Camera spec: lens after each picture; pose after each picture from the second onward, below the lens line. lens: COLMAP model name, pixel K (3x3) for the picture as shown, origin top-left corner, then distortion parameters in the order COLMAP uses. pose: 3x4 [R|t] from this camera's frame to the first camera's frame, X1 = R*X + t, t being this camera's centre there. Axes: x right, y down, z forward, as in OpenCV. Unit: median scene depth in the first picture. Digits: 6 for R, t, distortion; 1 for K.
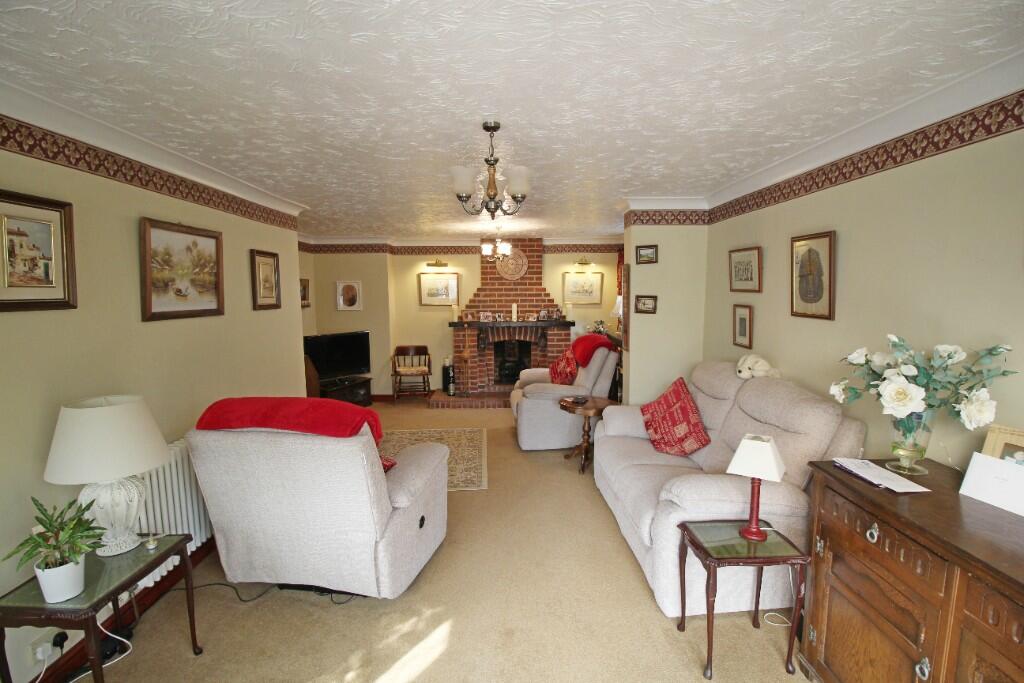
lens RADIAL K [[482.2, 0, 512.0], [0, 482.2, 341.5], [0, 0, 1]] dist [-0.000127, -0.000363]
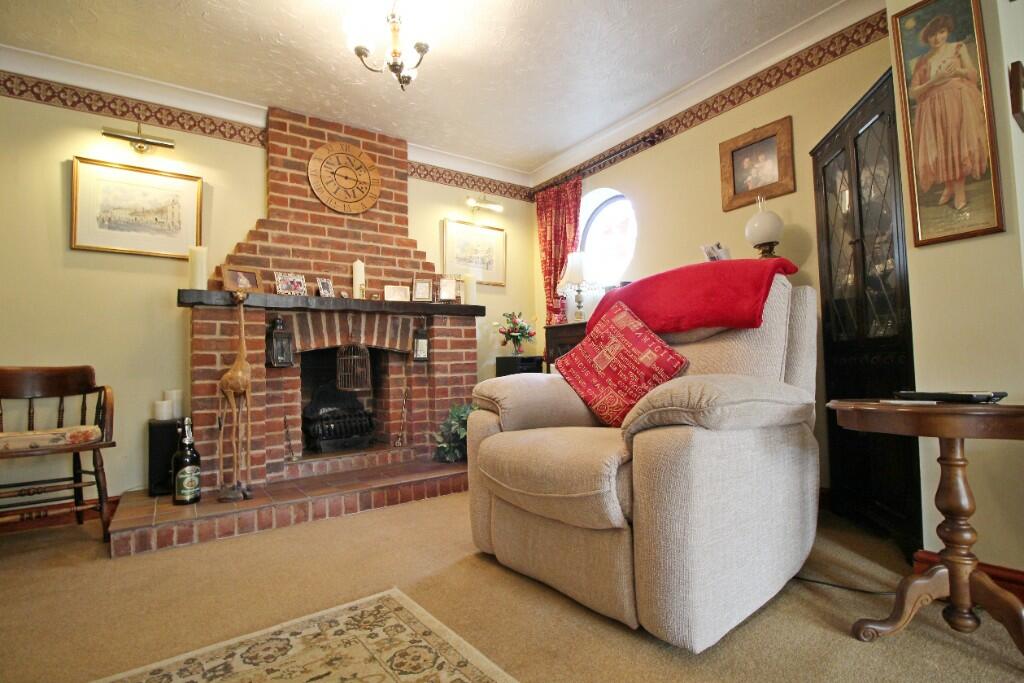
lens RADIAL K [[492.6, 0, 512.0], [0, 492.6, 341.5], [0, 0, 1]] dist [0.001881, -0.014437]
pose [[0.819250, 0.011325, 0.573325, -0.136444], [0.083479, 0.986799, -0.138779, 0.066809], [-0.567328, 0.161555, 0.807490, 0.574273]]
